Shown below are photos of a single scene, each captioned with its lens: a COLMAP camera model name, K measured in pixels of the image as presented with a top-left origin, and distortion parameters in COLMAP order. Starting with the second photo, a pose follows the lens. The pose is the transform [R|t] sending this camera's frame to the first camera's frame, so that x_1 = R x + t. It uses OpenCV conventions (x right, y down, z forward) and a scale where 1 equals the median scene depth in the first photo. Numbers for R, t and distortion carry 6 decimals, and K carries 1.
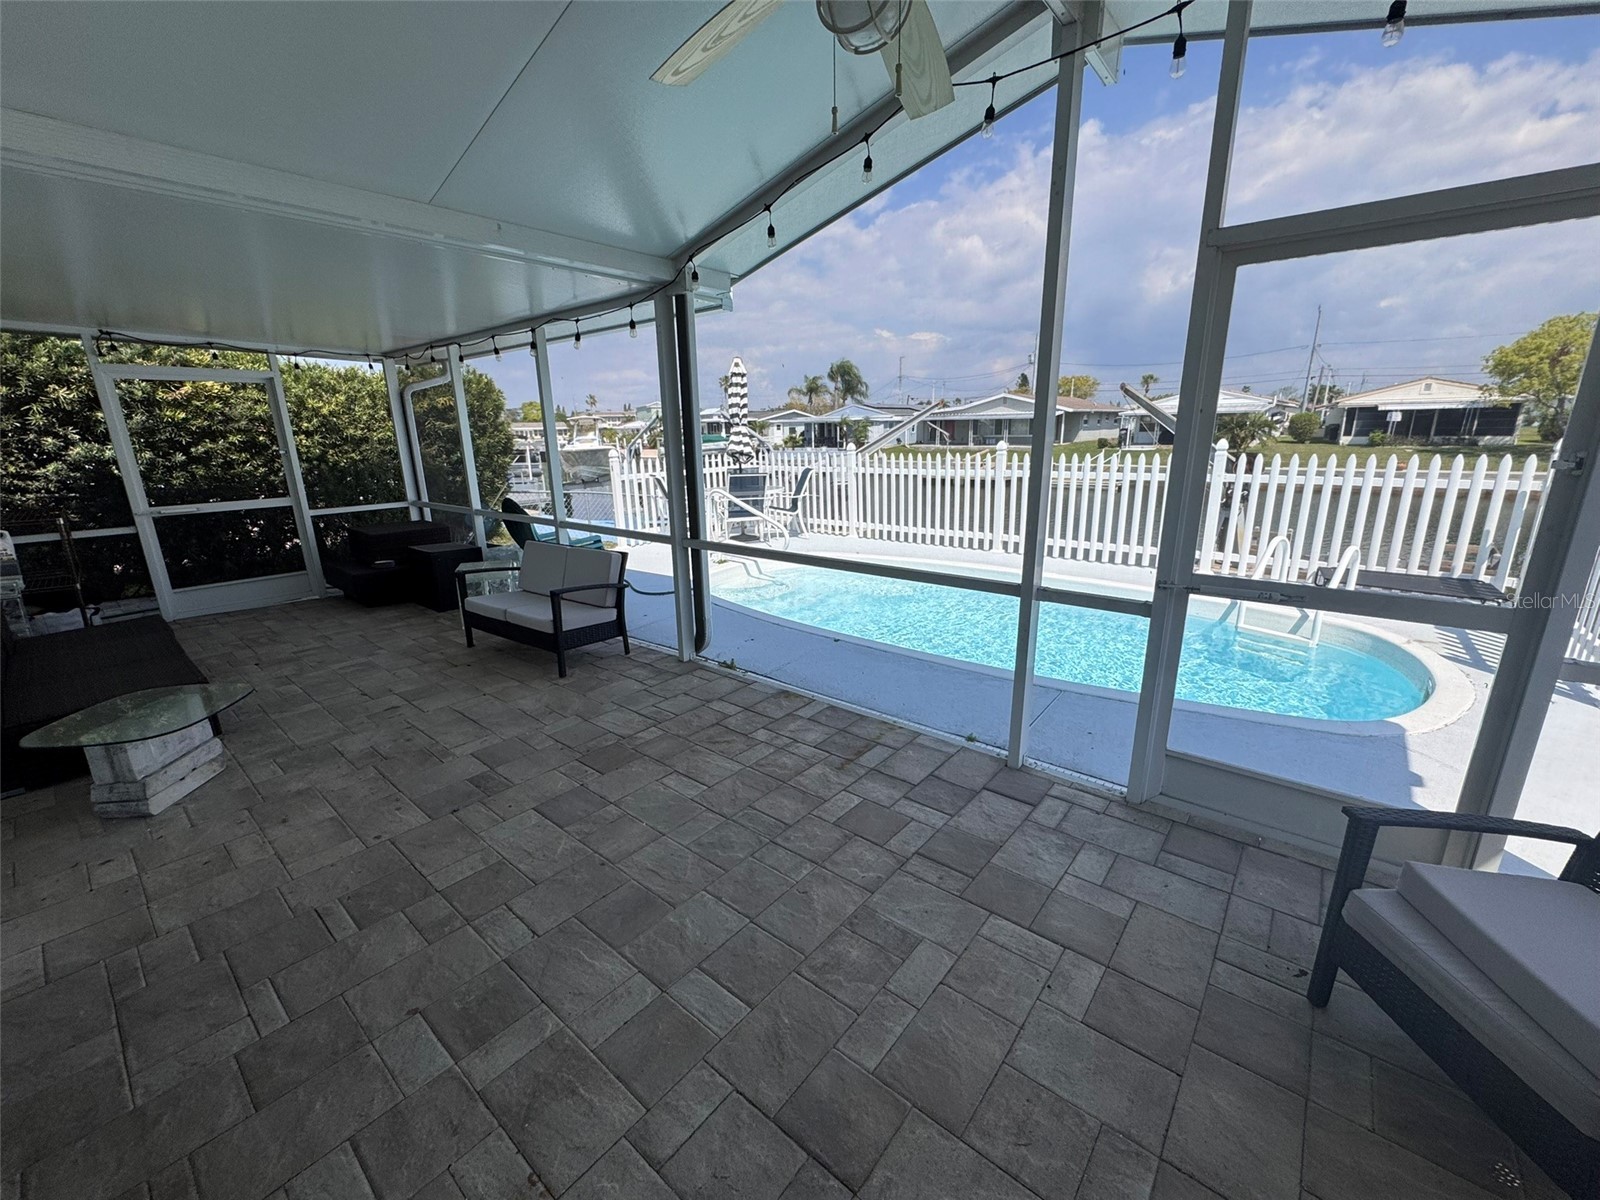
lens RADIAL K [[639.5, 0, 808.8], [0, 639.5, 586.4], [0, 0, 1]] dist [-0.002389, -0.000652]
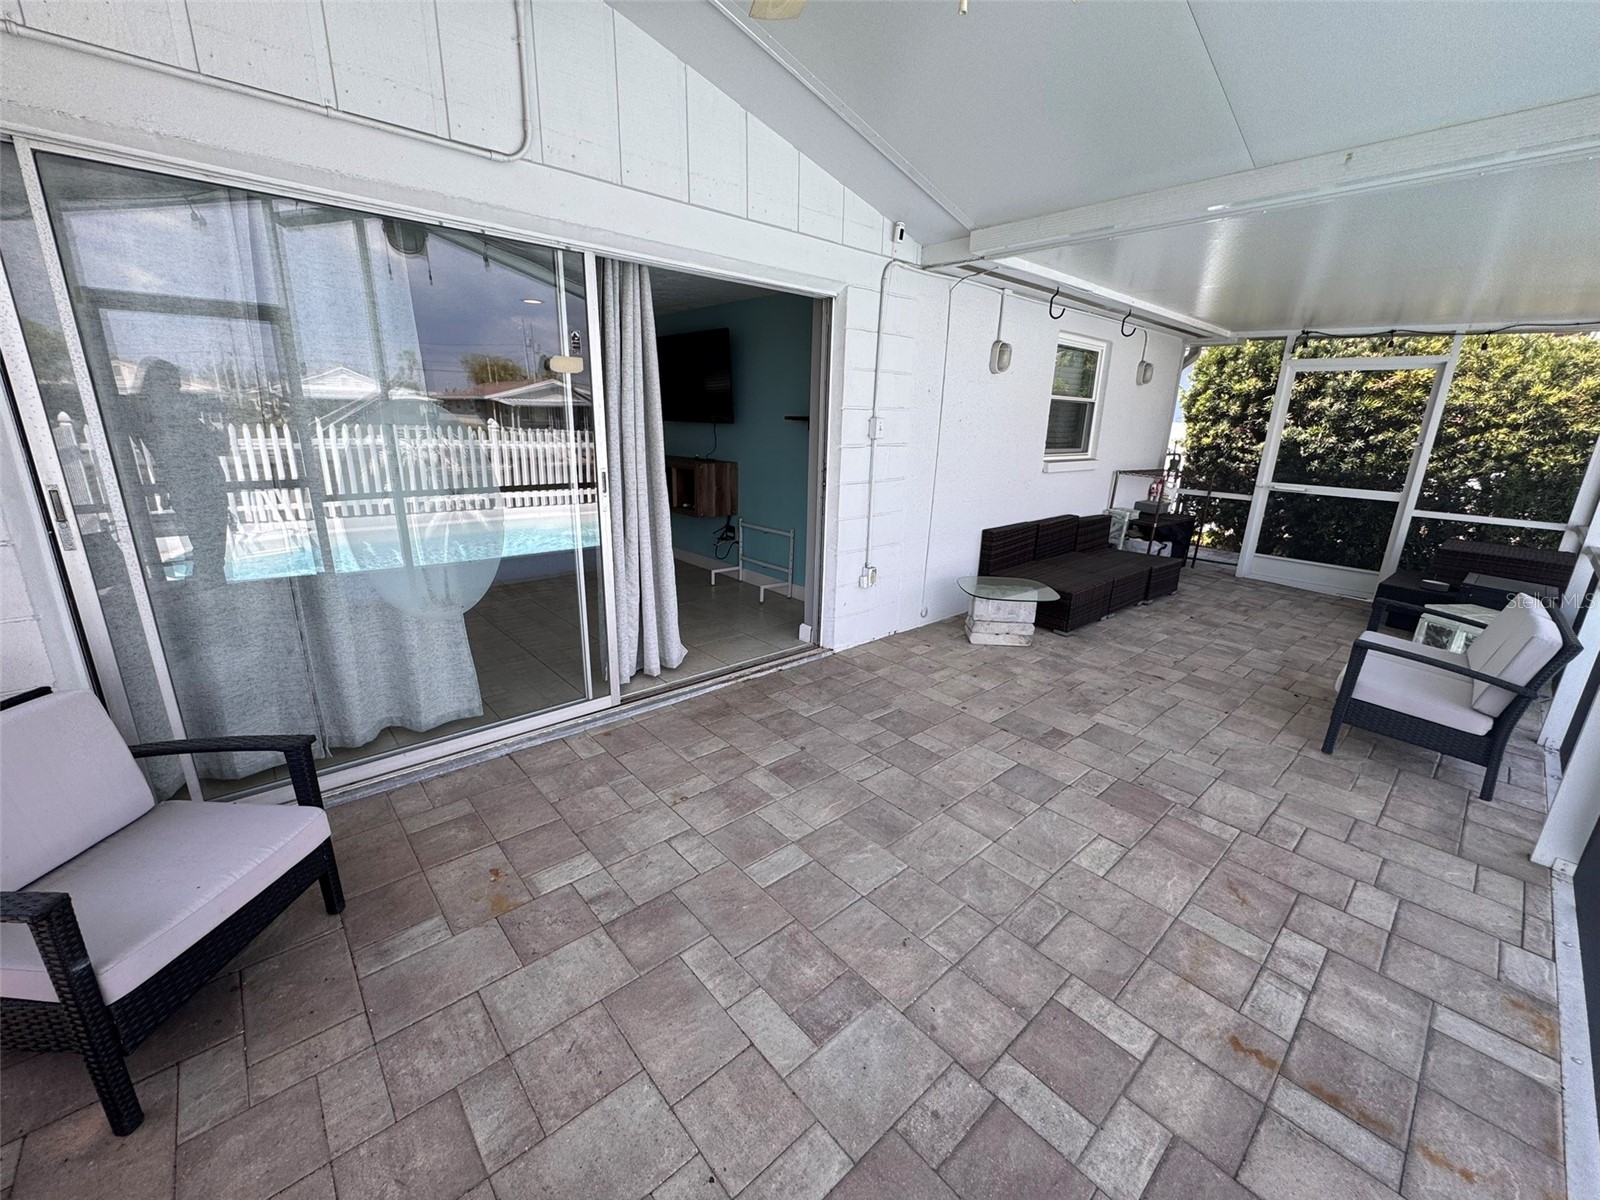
lens RADIAL K [[639.5, 0, 793.9], [0, 639.5, 597.2], [0, 0, 1]] dist [-0.002389, -0.000652]
pose [[-0.156197, 0.283827, -0.946068, 0.454148], [-0.260326, 0.912129, 0.316625, -0.121171], [0.952803, 0.295742, -0.068584, 0.498306]]
